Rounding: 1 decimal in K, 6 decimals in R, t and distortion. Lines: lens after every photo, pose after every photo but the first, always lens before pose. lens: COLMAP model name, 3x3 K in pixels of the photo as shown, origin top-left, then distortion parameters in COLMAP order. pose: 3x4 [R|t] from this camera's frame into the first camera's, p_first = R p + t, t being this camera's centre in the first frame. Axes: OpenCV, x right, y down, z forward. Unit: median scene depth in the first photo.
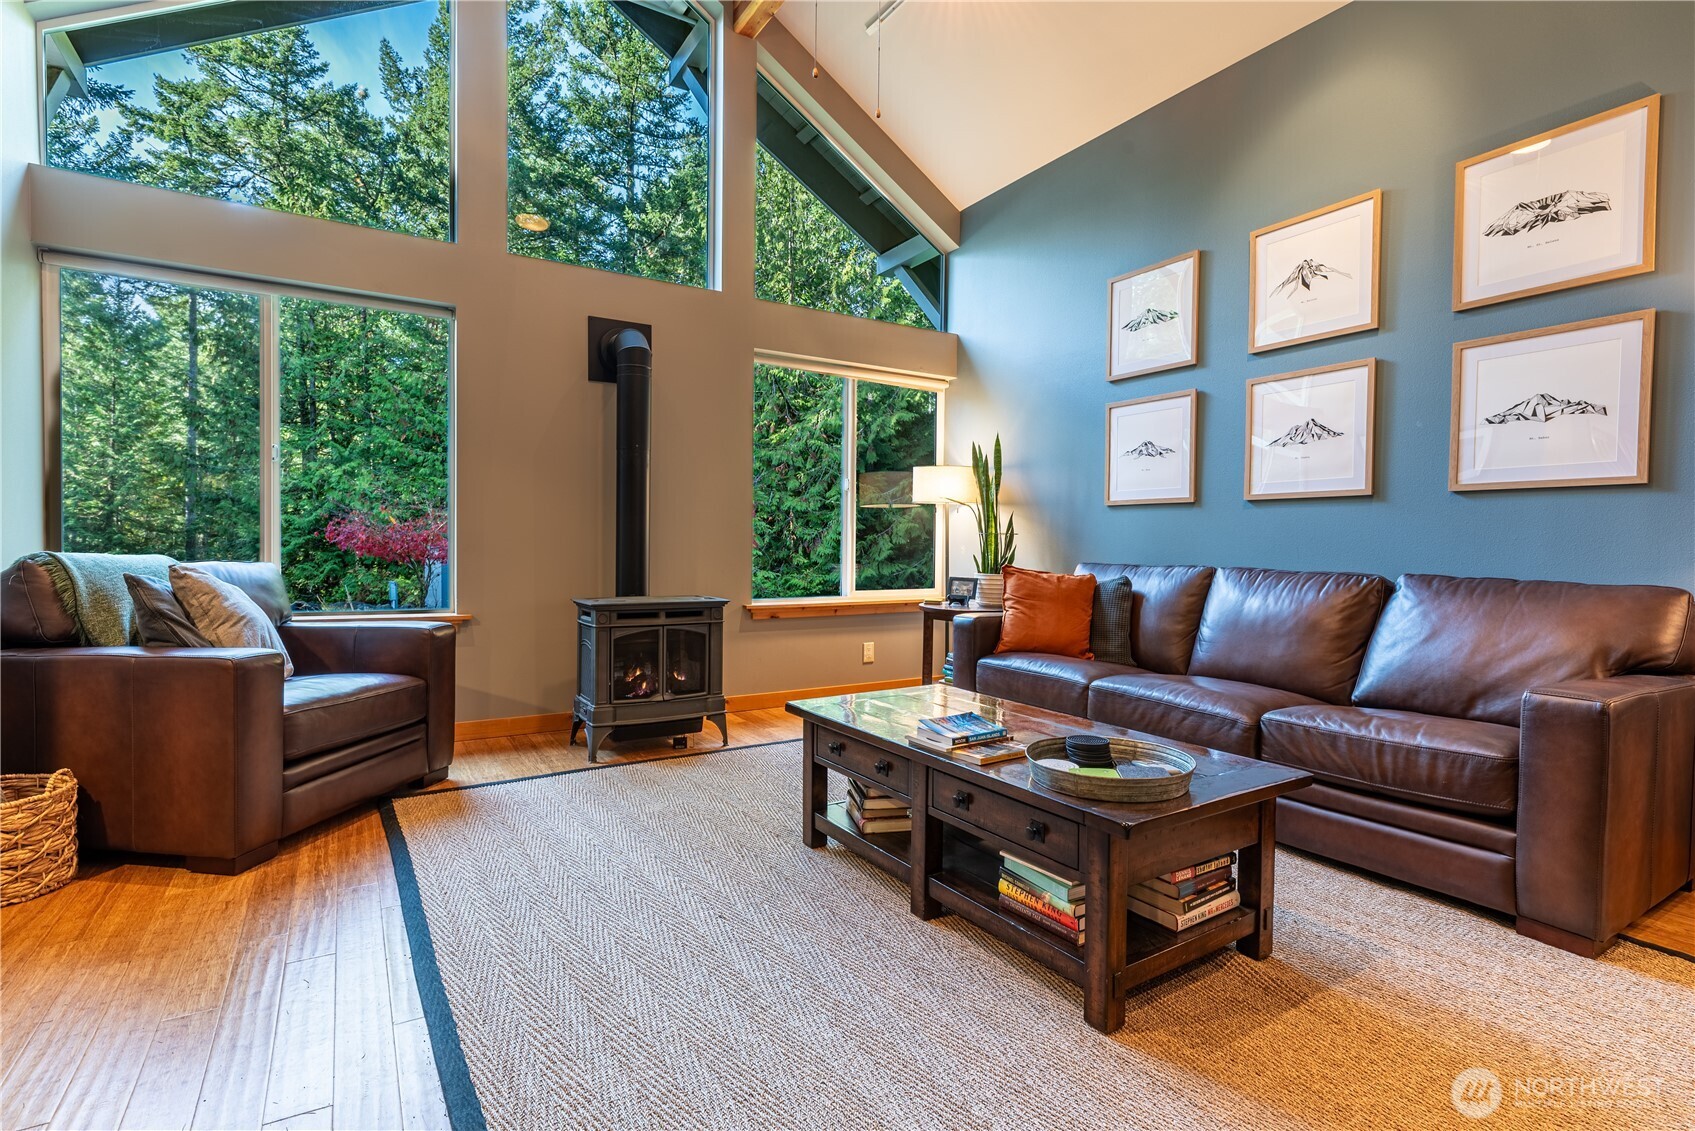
lens RADIAL K [[819.8, 0, 853.3], [0, 819.8, 565.8], [0, 0, 1]] dist [-0.001278, -0.000439]
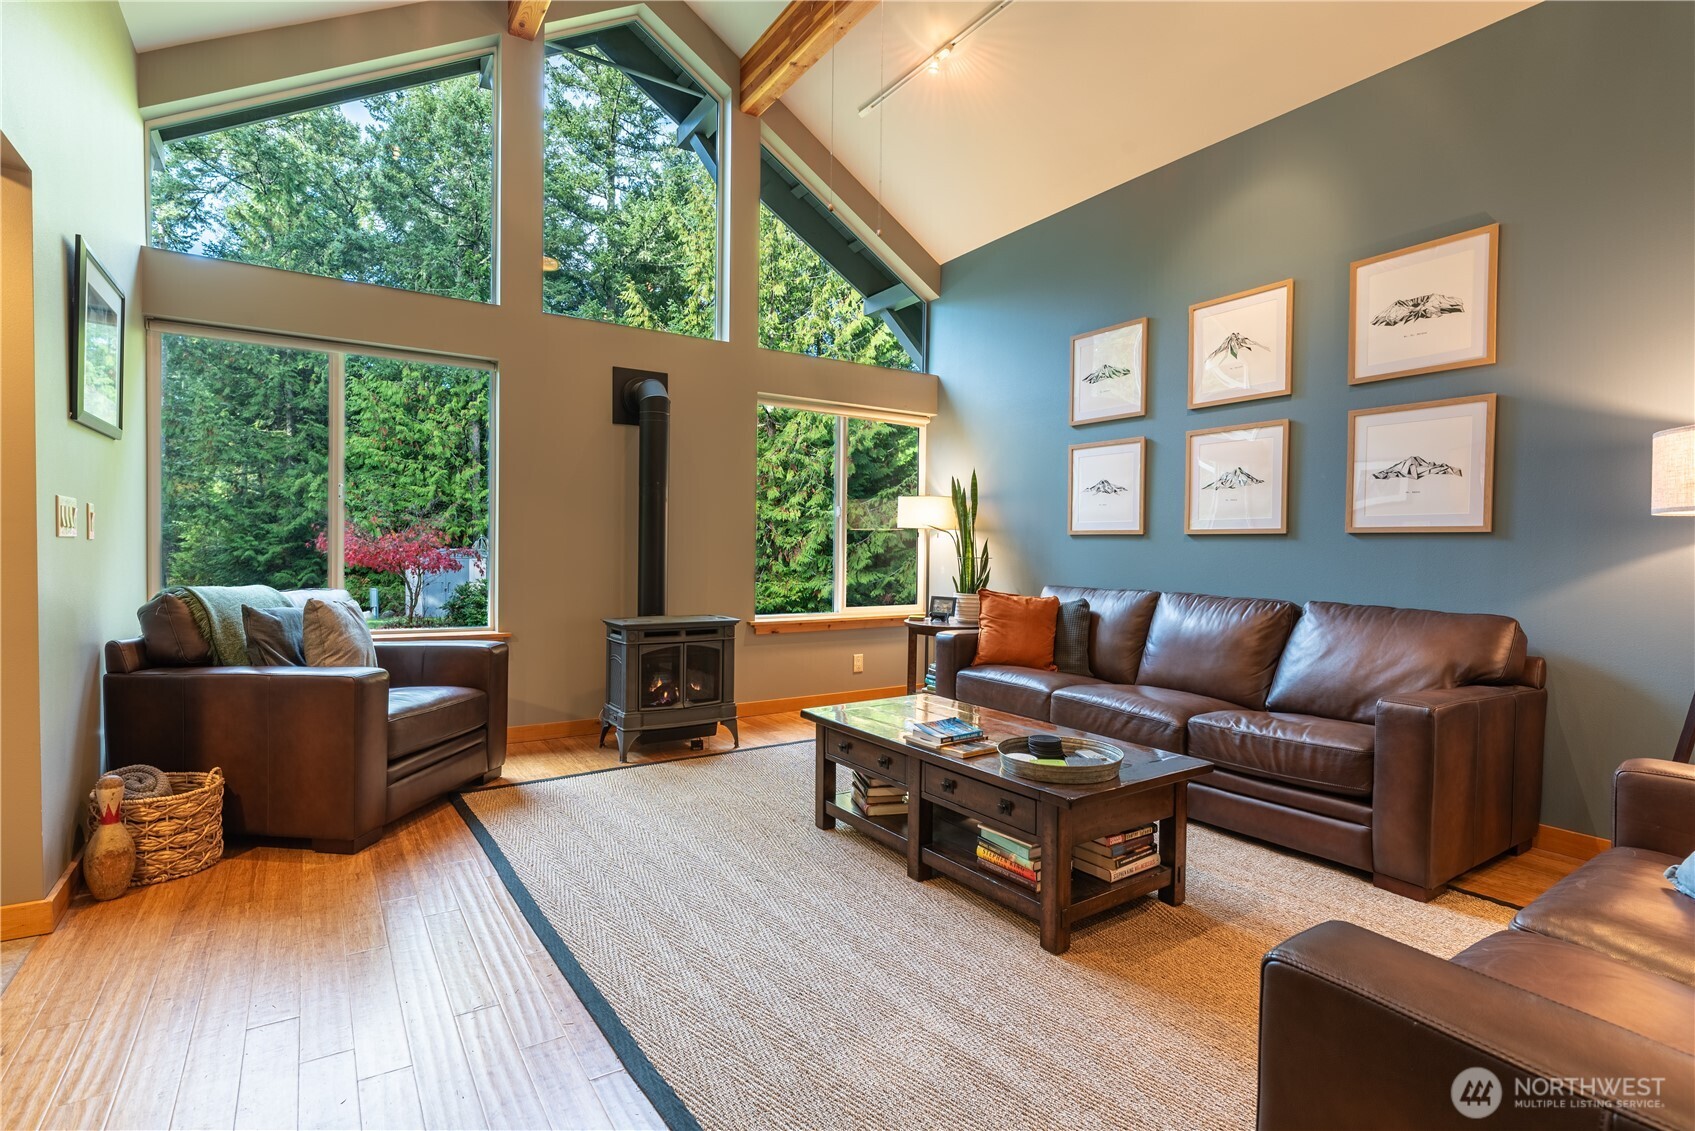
lens RADIAL K [[819.8, 0, 853.3], [0, 819.8, 565.8], [0, 0, 1]] dist [-0.001278, -0.000439]
pose [[0.999547, 0.000873, 0.030092, -0.039026], [-0.000705, 0.999984, -0.005567, -0.037016], [-0.030097, 0.005543, 0.999532, -0.200011]]
